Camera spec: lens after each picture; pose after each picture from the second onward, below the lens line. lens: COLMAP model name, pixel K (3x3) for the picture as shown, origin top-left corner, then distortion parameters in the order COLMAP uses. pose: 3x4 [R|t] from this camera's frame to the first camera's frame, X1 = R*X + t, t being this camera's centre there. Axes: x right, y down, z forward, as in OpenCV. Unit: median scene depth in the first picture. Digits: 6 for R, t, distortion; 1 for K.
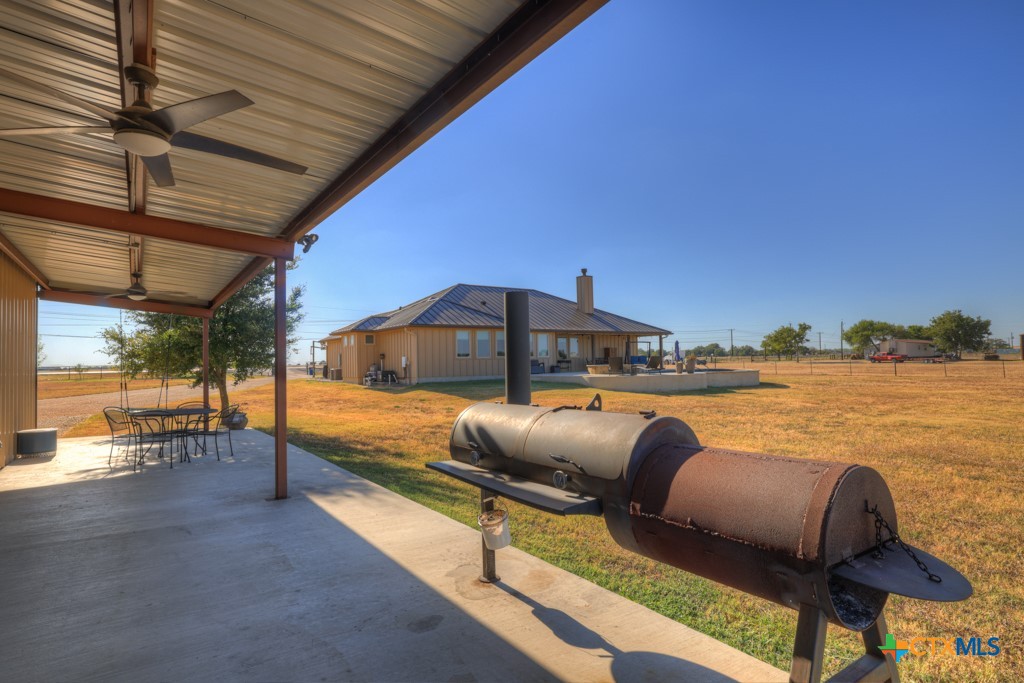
lens RADIAL K [[517.2, 0, 512.0], [0, 517.2, 341.5], [0, 0, 1]] dist [-0.001045, -0.000208]
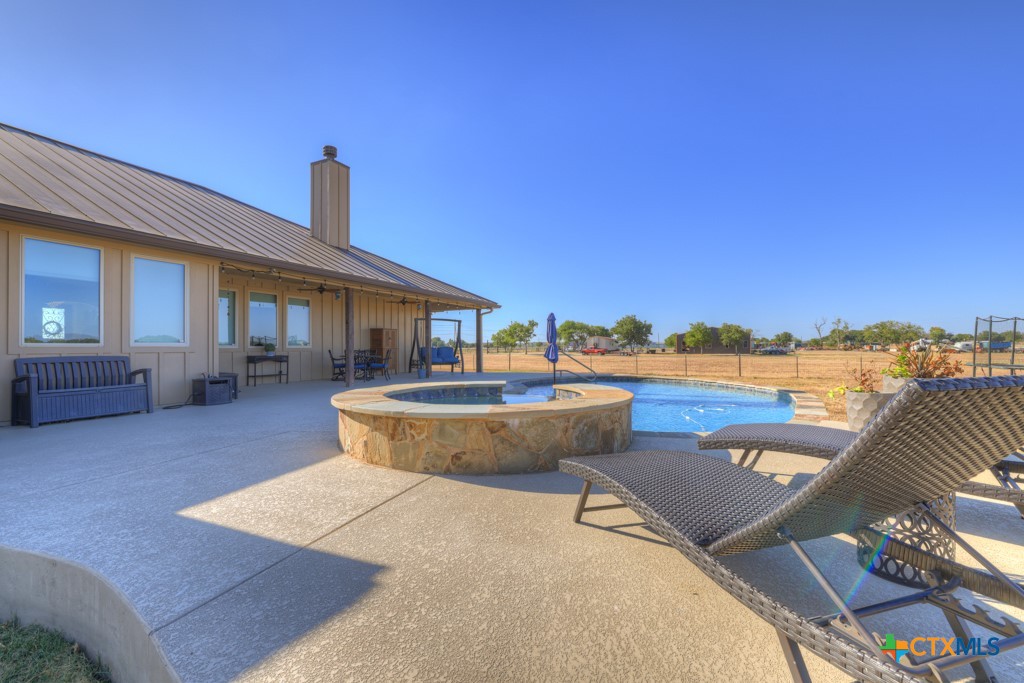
lens RADIAL K [[438.4, 0, 506.8], [0, 438.4, 345.4], [0, 0, 1]] dist [0.001910, 0.000372]
pose [[0.864790, 0.015979, 0.501879, 0.081864], [-0.028743, 0.999430, 0.017707, 0.016303], [-0.501310, -0.029739, 0.864757, 0.571434]]
